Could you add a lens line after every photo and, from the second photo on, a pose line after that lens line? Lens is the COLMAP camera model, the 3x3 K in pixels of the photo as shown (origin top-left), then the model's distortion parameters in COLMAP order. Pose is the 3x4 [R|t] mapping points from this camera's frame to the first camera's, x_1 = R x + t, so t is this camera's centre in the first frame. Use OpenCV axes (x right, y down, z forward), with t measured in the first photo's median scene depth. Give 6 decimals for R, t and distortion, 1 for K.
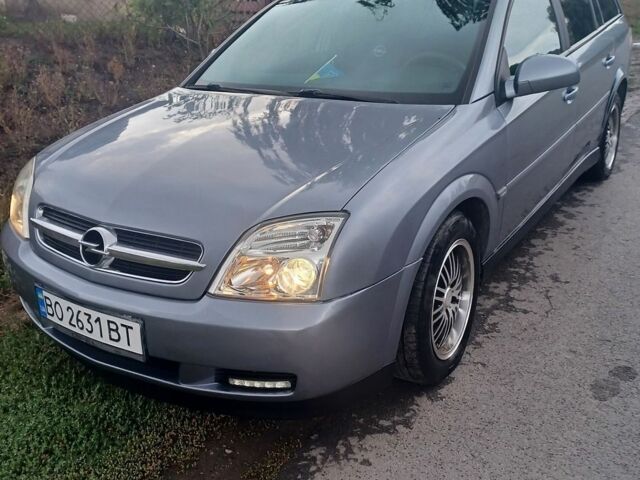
lens RADIAL K [[659.0, 0, 320.0], [0, 659.0, 240.0], [0, 0, 1]] dist [0.083329, -0.210994]
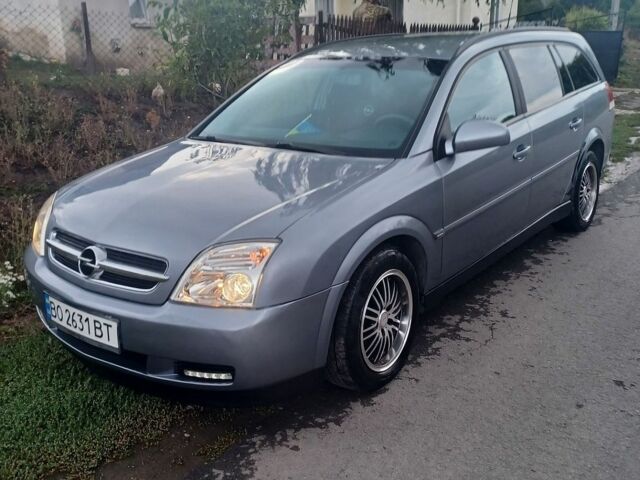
lens RADIAL K [[659.0, 0, 320.0], [0, 659.0, 240.0], [0, 0, 1]] dist [0.083329, -0.210994]
pose [[0.996749, 0.036093, -0.072035, 0.165799], [-0.041306, 0.996531, -0.072249, 0.037525], [0.069177, 0.074989, 0.994782, -0.201075]]
